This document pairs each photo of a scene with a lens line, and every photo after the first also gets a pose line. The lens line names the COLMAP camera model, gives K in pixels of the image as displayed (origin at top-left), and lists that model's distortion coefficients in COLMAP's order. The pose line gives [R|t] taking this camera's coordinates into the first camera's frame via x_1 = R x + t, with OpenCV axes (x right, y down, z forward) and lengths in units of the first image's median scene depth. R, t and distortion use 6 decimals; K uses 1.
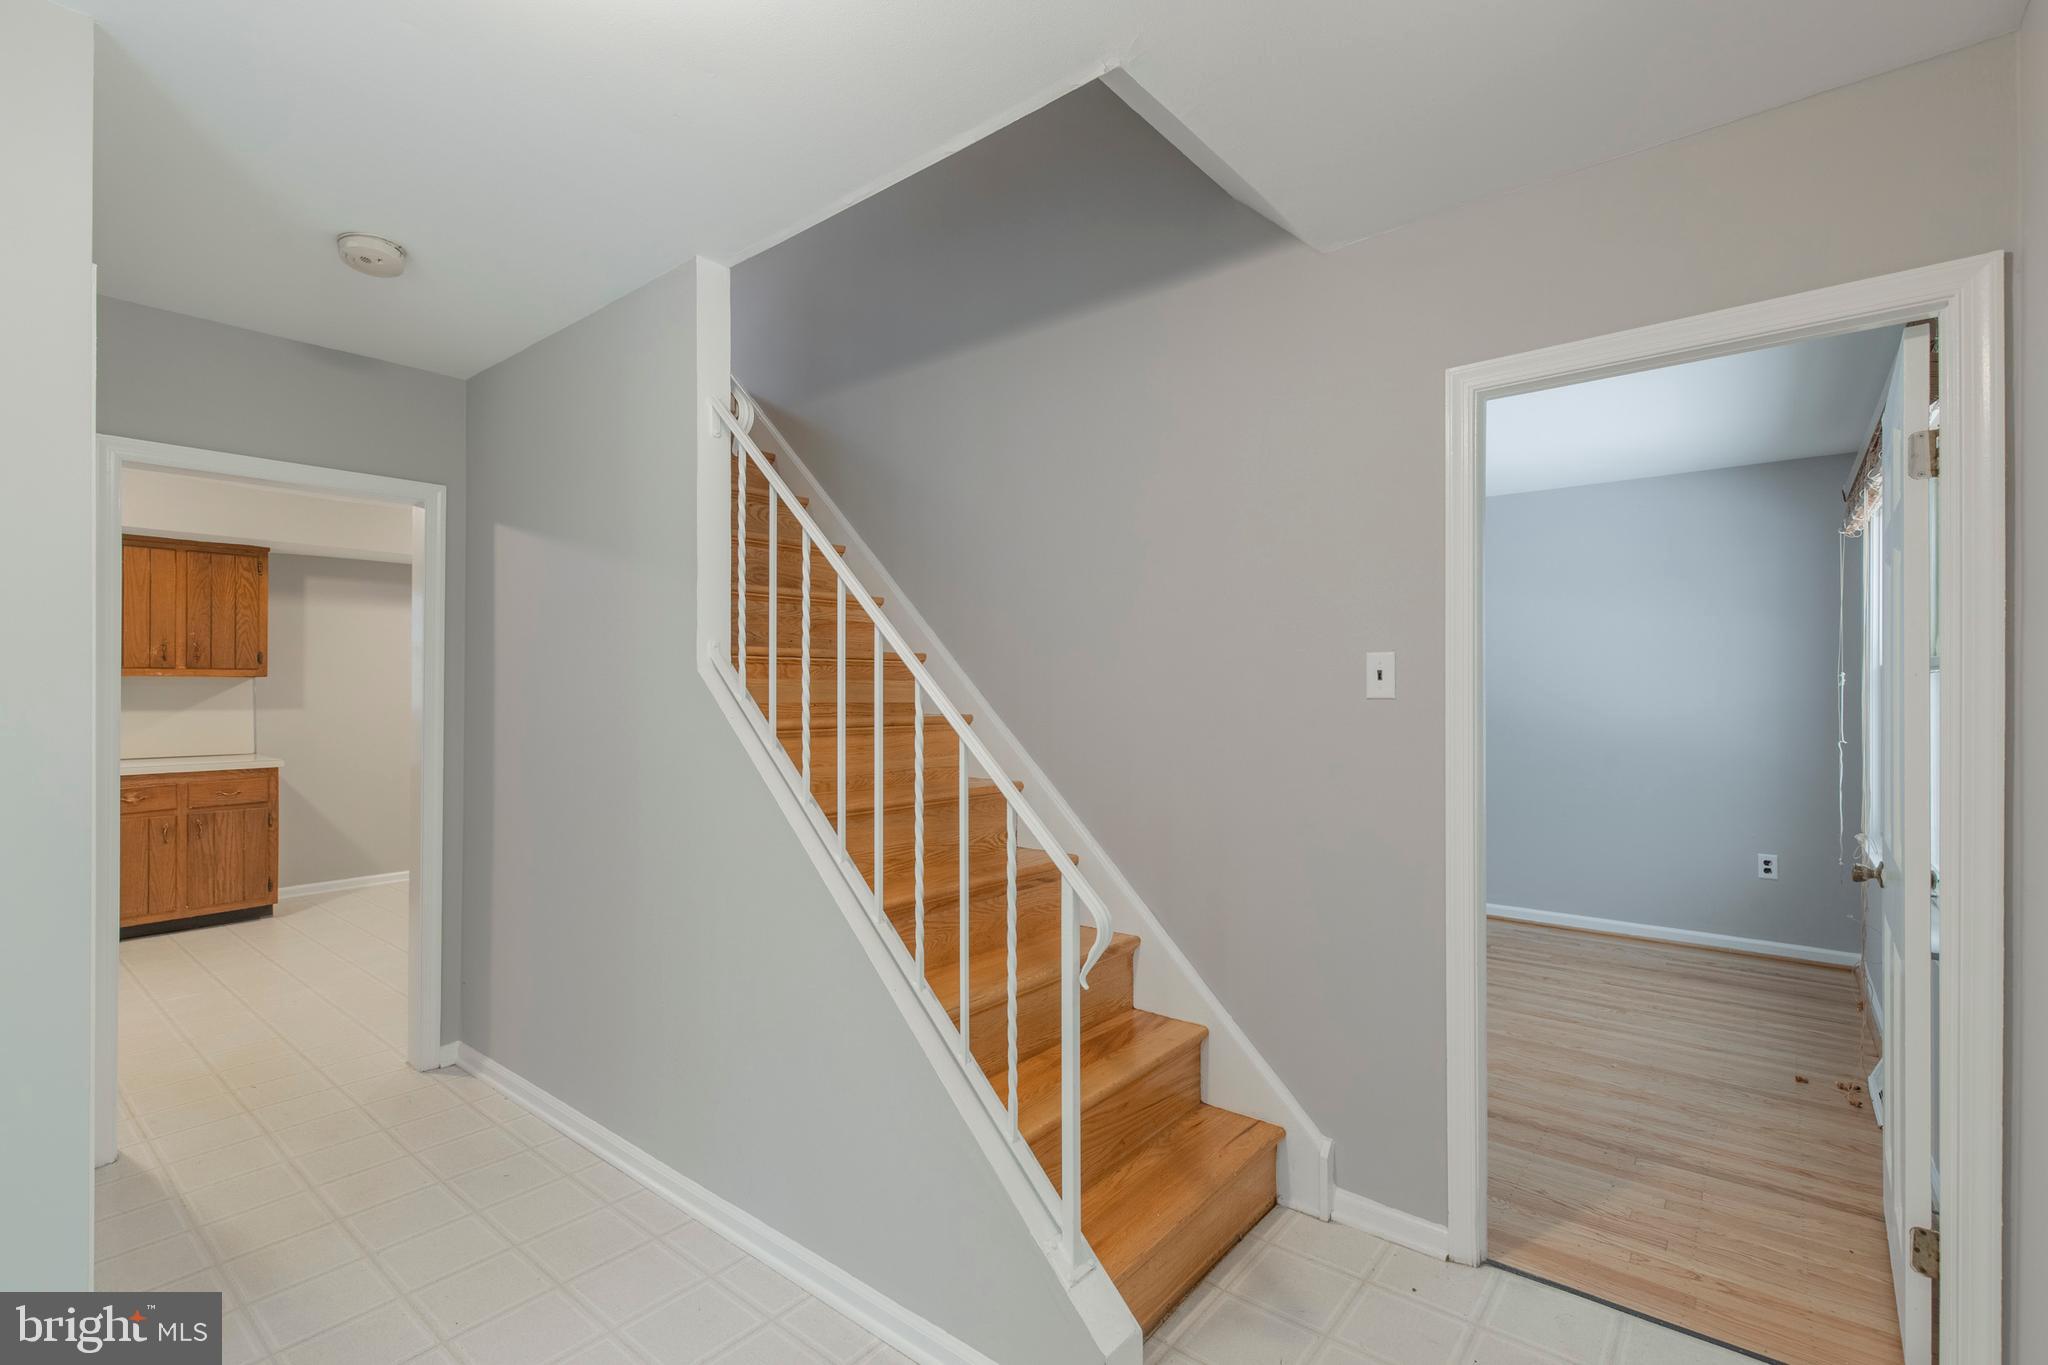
lens RADIAL K [[953.1, 0, 1026.0], [0, 953.1, 680.5], [0, 0, 1]] dist [0.020662, -0.003196]
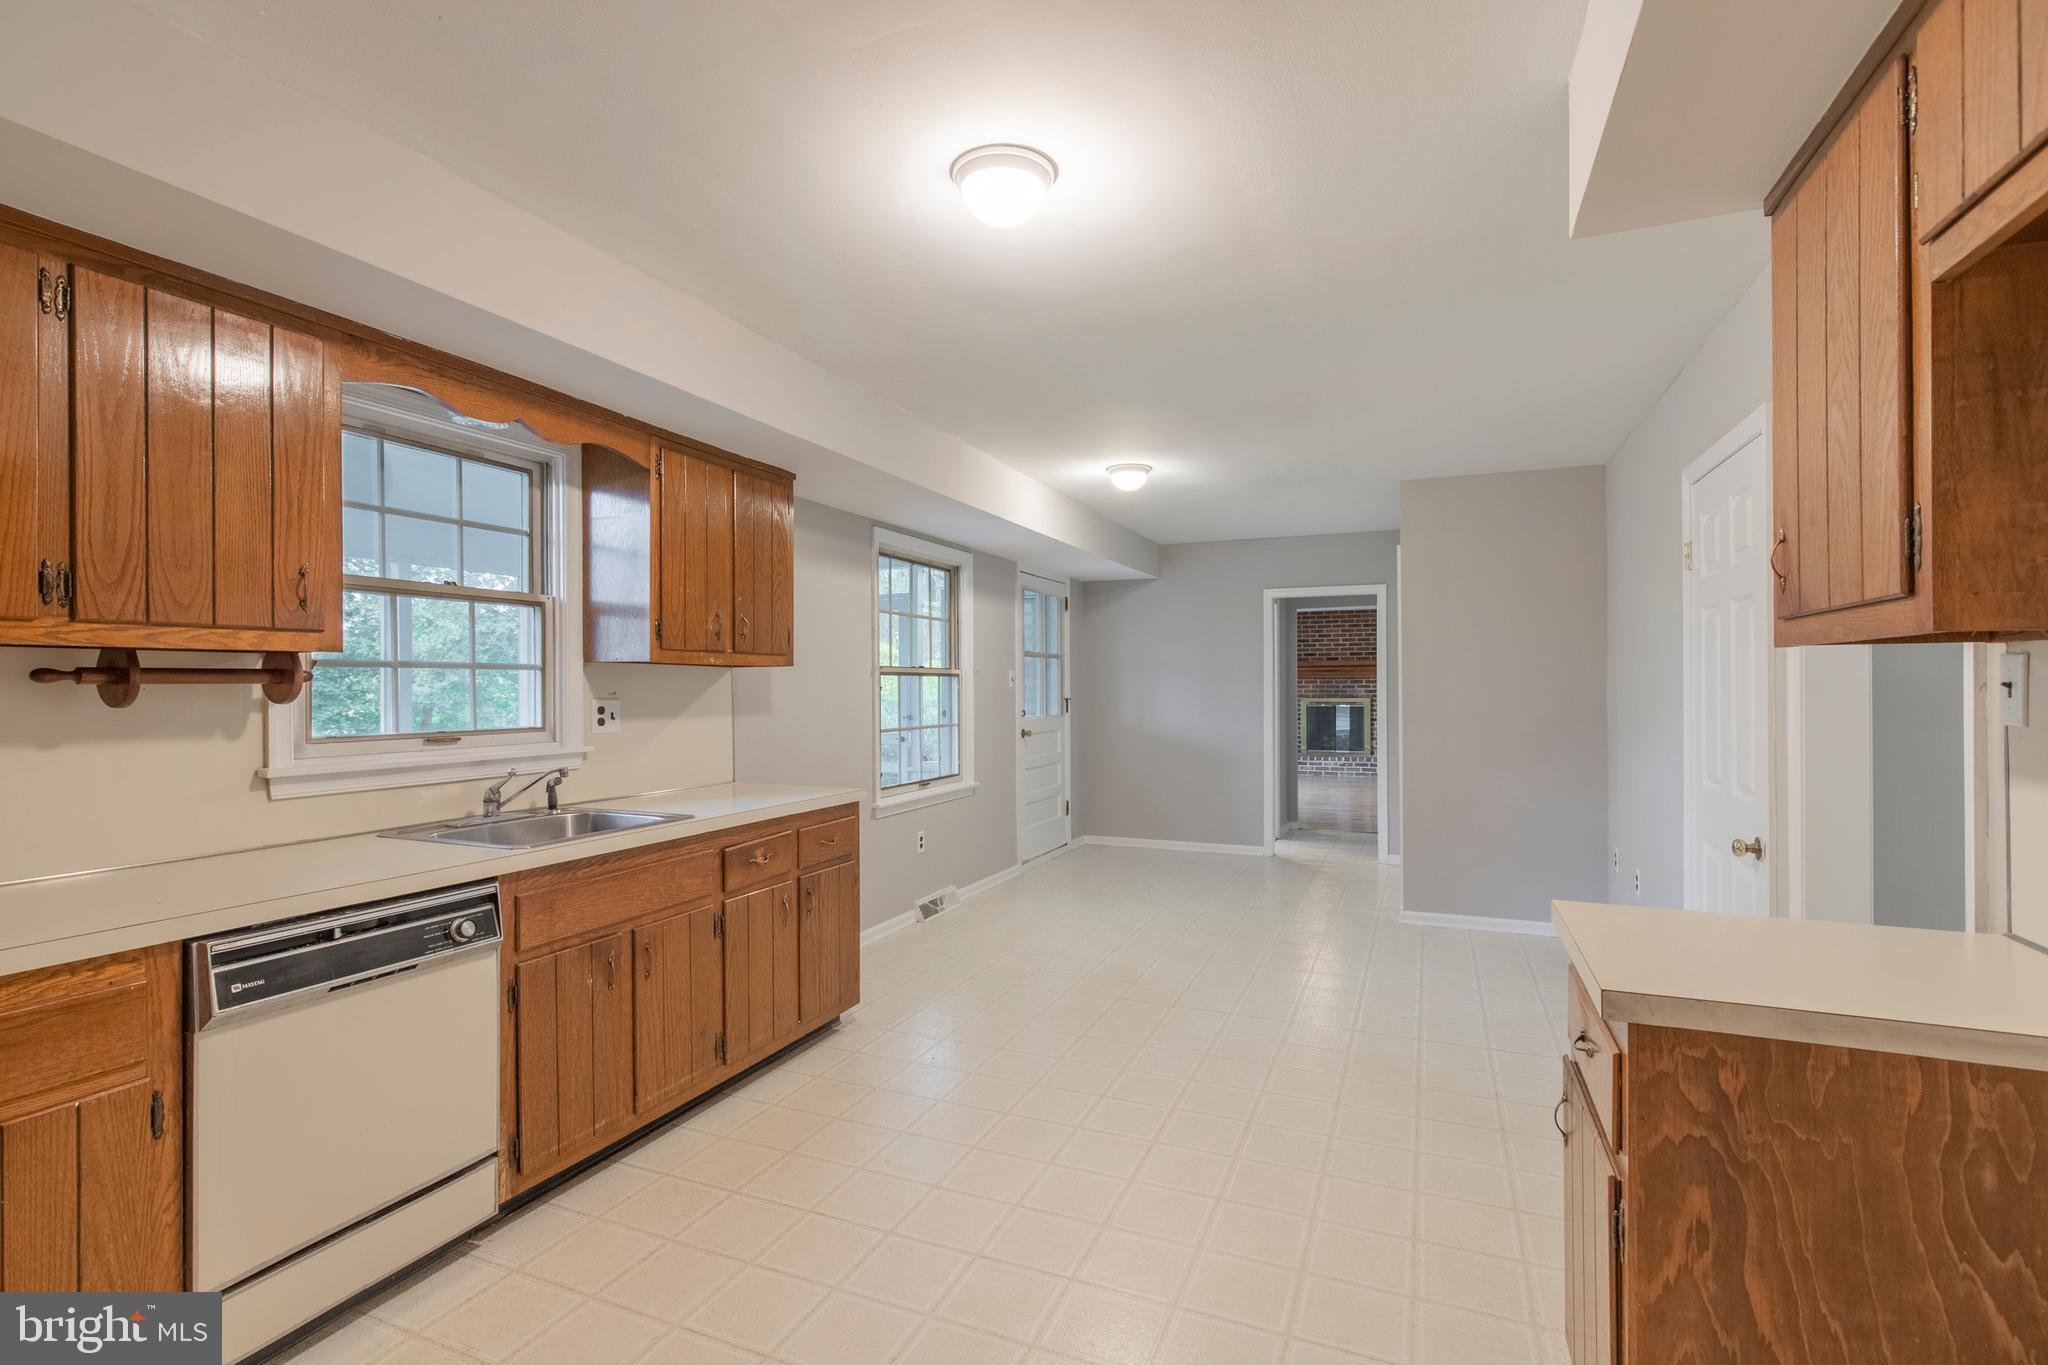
lens RADIAL K [[953.1, 0, 1025.3], [0, 953.1, 692.8], [0, 0, 1]] dist [0.020662, -0.003196]
pose [[0.959021, -0.002358, 0.283324, -0.866130], [-0.001198, 0.999923, 0.012376, 0.006186], [-0.283331, -0.012209, 0.958944, 0.333078]]
